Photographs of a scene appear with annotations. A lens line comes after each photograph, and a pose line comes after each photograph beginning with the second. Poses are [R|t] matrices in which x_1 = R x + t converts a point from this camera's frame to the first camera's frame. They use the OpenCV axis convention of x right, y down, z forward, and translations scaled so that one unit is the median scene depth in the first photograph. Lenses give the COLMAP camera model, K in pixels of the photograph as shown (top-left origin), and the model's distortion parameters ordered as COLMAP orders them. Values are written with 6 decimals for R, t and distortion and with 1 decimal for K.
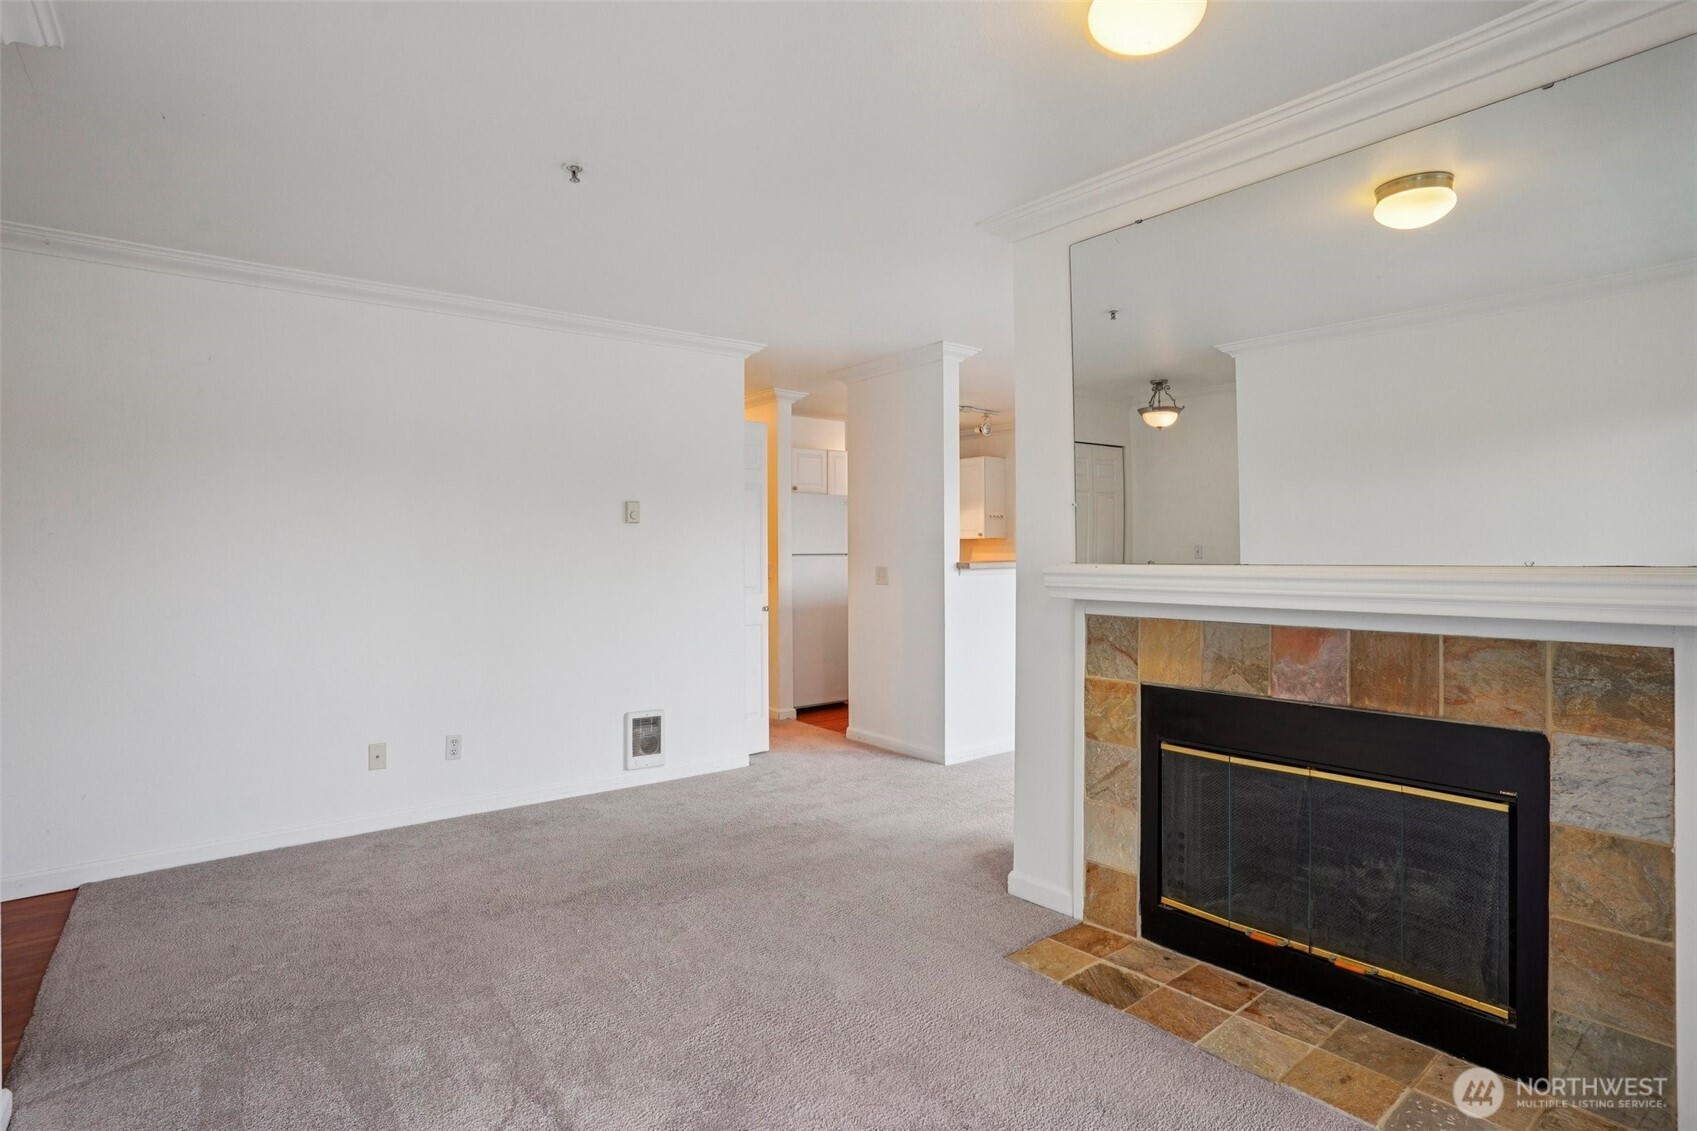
lens RADIAL K [[845.7, 0, 844.5], [0, 845.7, 562.9], [0, 0, 1]] dist [-0.079672, 0.037457]
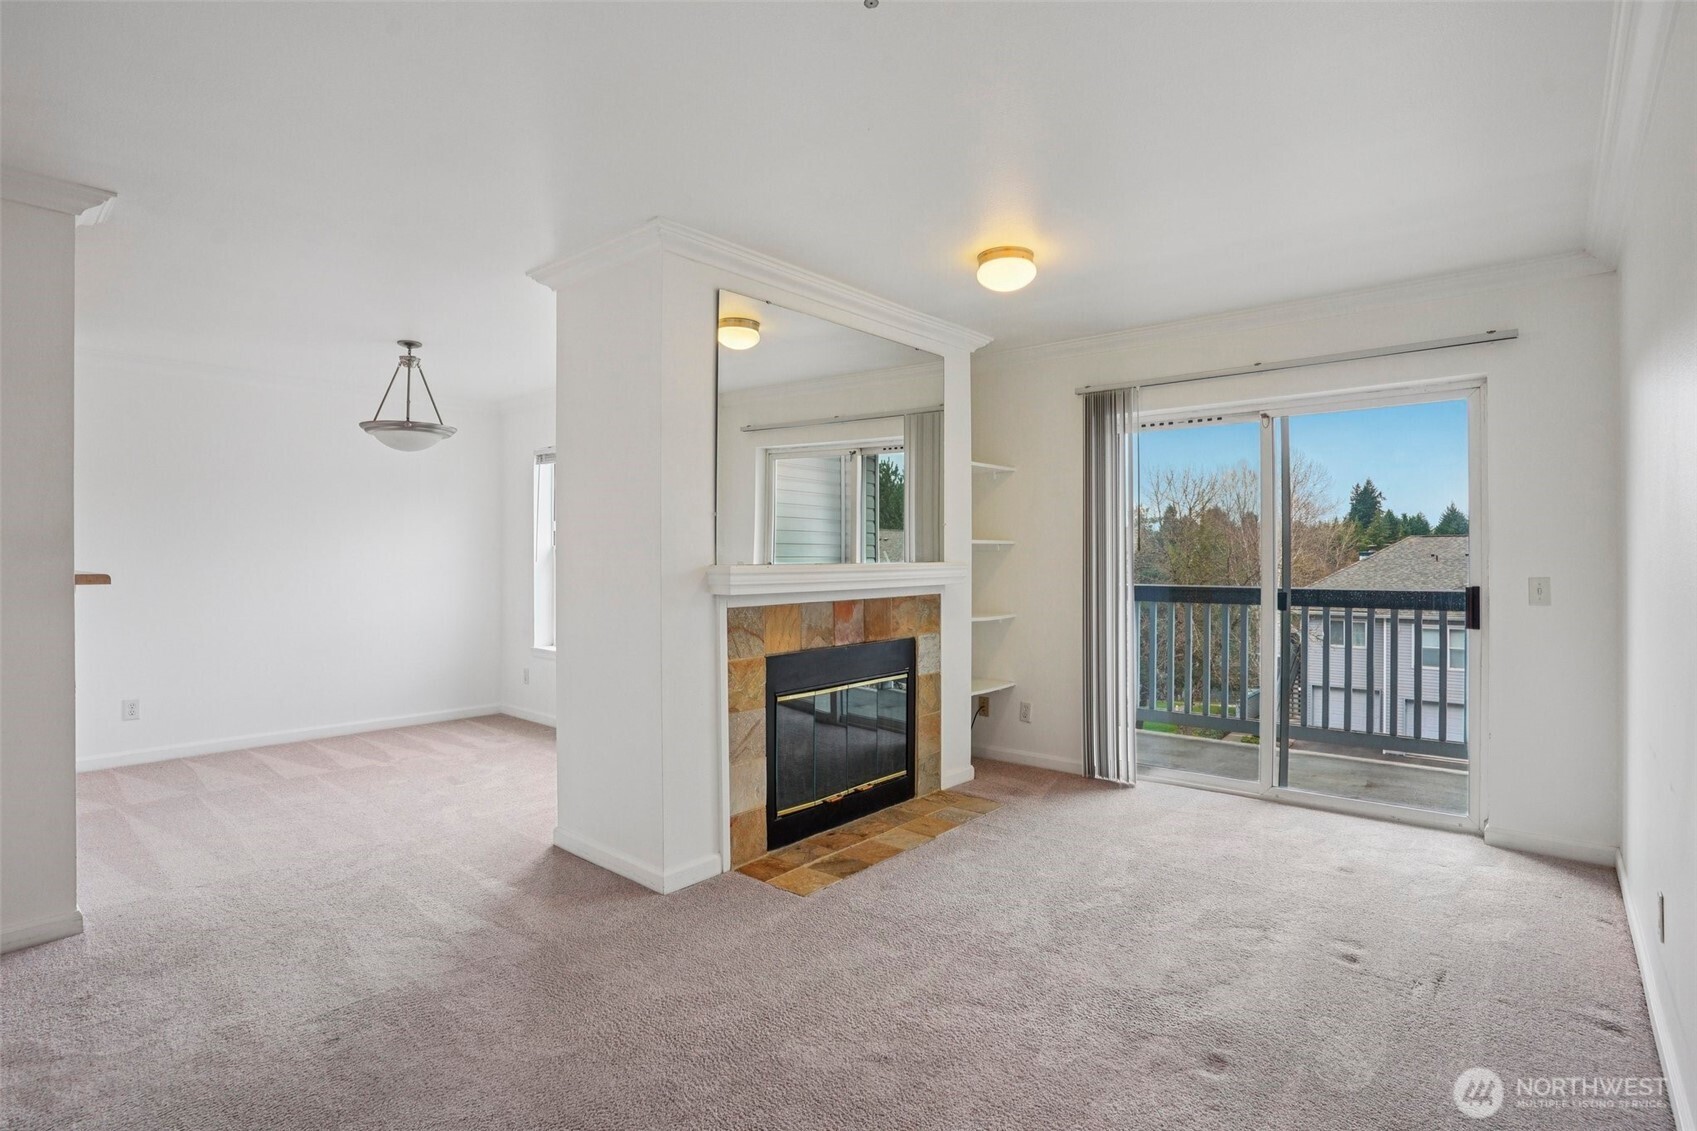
lens RADIAL K [[845.7, 0, 844.5], [0, 845.7, 562.9], [0, 0, 1]] dist [-0.079672, 0.037457]
pose [[-0.181550, -0.003394, 0.983376, -0.958017], [0.014954, 0.999869, 0.006212, -0.007697], [-0.983268, 0.015834, -0.181475, 1.114182]]
